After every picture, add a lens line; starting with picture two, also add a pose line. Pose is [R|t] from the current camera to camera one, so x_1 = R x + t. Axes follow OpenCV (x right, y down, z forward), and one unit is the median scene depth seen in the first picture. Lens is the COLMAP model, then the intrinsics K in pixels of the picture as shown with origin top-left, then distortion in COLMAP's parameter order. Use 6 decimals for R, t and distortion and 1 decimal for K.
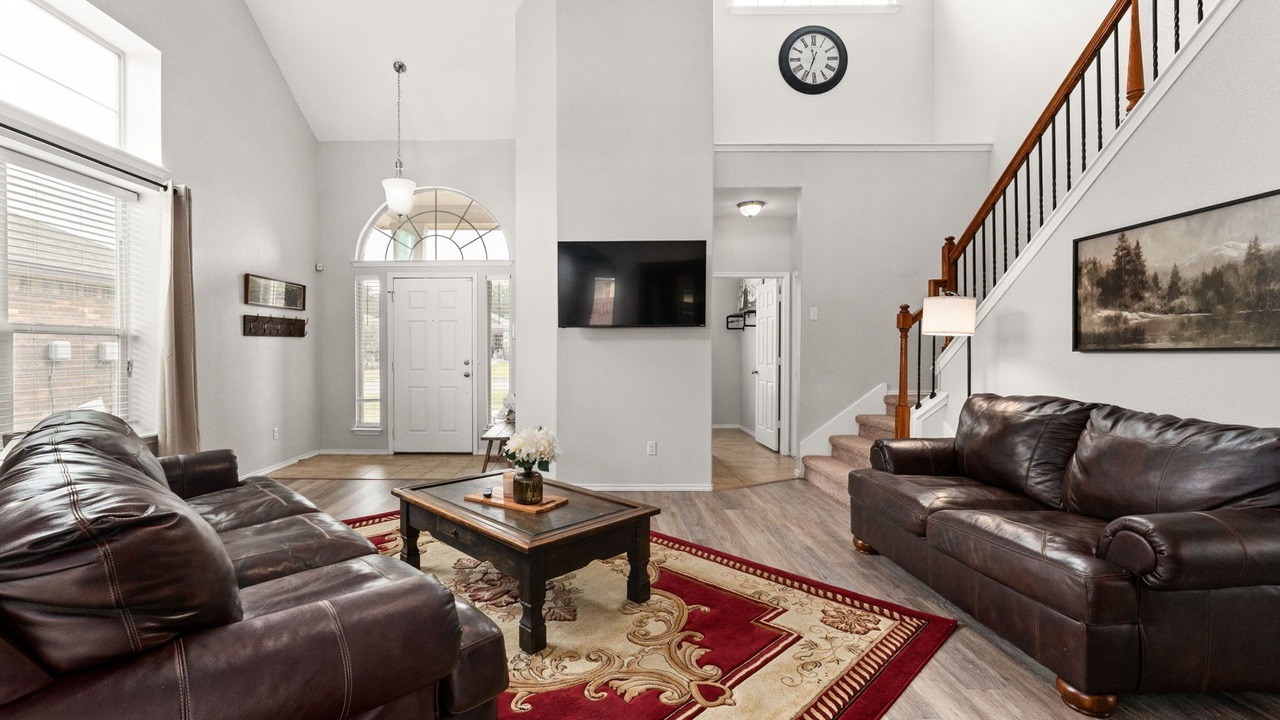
lens RADIAL K [[540.4, 0, 602.4], [0, 540.4, 362.5], [0, 0, 1]] dist [-0.008473, -0.000349]
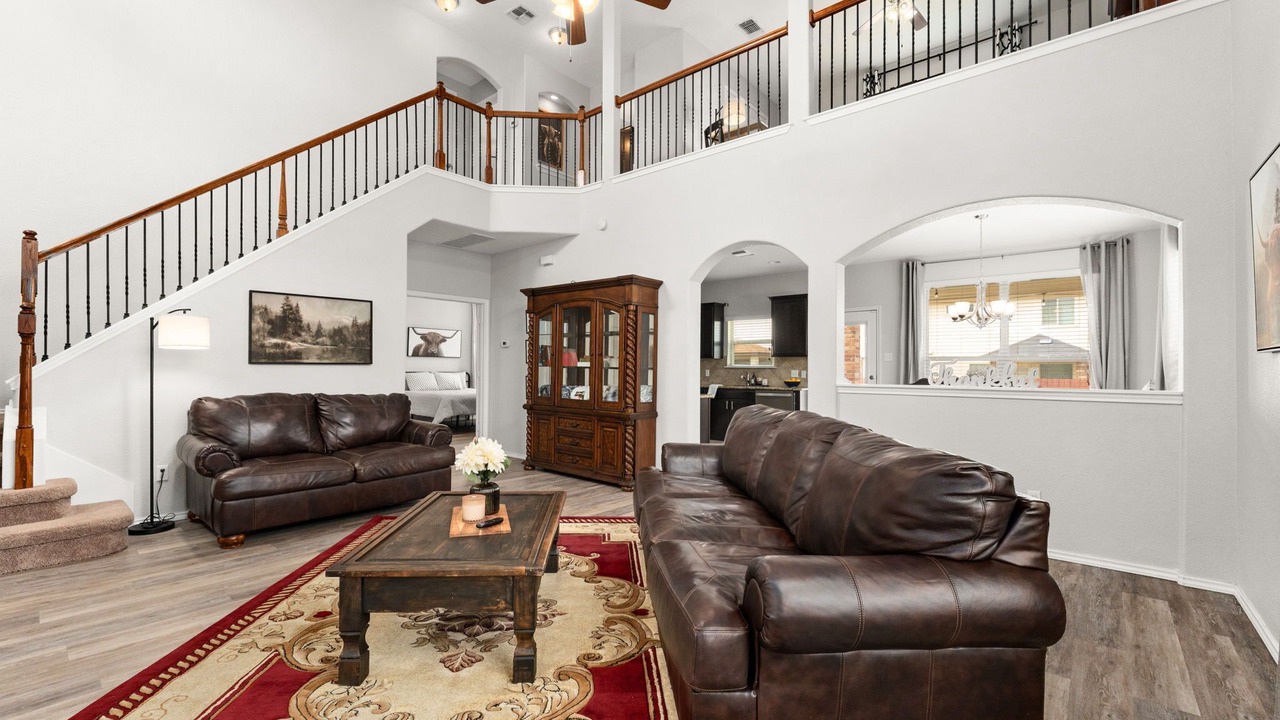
lens RADIAL K [[540.4, 0, 632.3], [0, 540.4, 358.3], [0, 0, 1]] dist [-0.008473, -0.000349]
pose [[-0.745647, 0.003568, 0.666332, -1.041205], [0.004070, 0.999991, -0.000801, -0.034098], [-0.666329, 0.002115, -0.745655, 1.575273]]
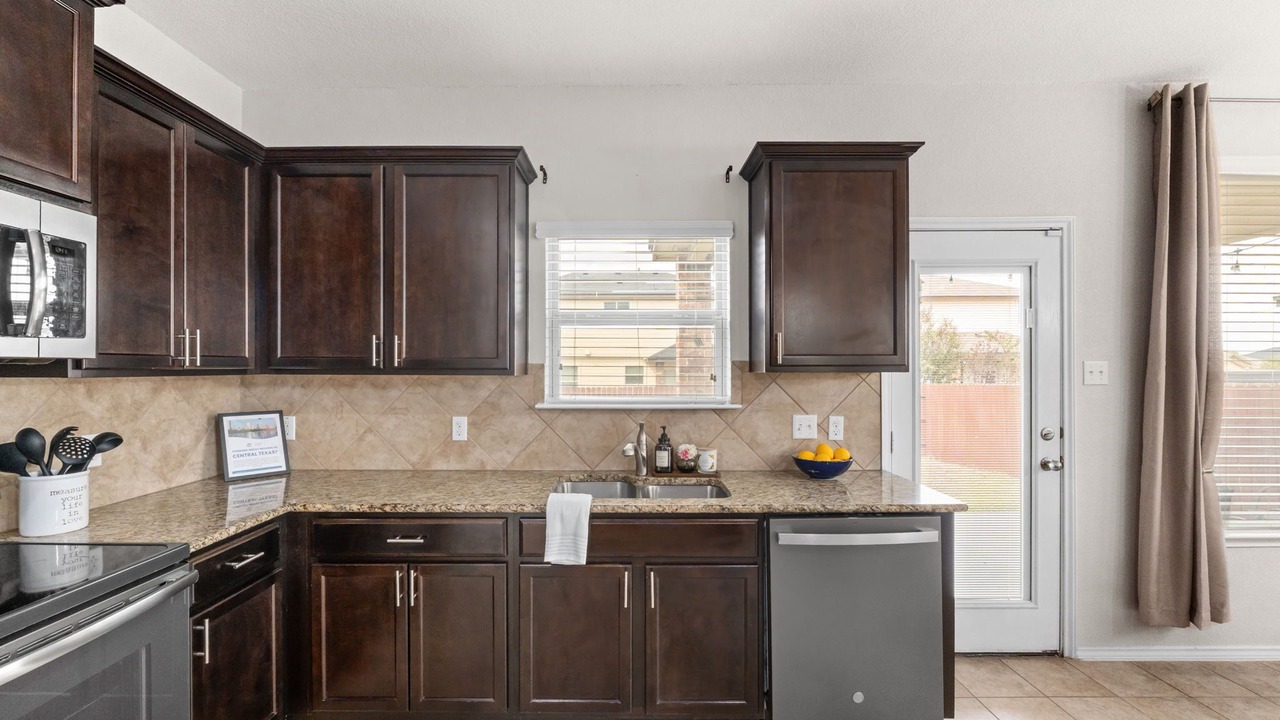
lens RADIAL K [[540.4, 0, 606.5], [0, 540.4, 369.6], [0, 0, 1]] dist [-0.008473, -0.000349]
pose [[-0.999802, -0.001840, 0.019810, 0.709461], [-0.001493, 0.999846, 0.017508, -0.059678], [-0.019840, 0.017475, -0.999650, -0.489116]]
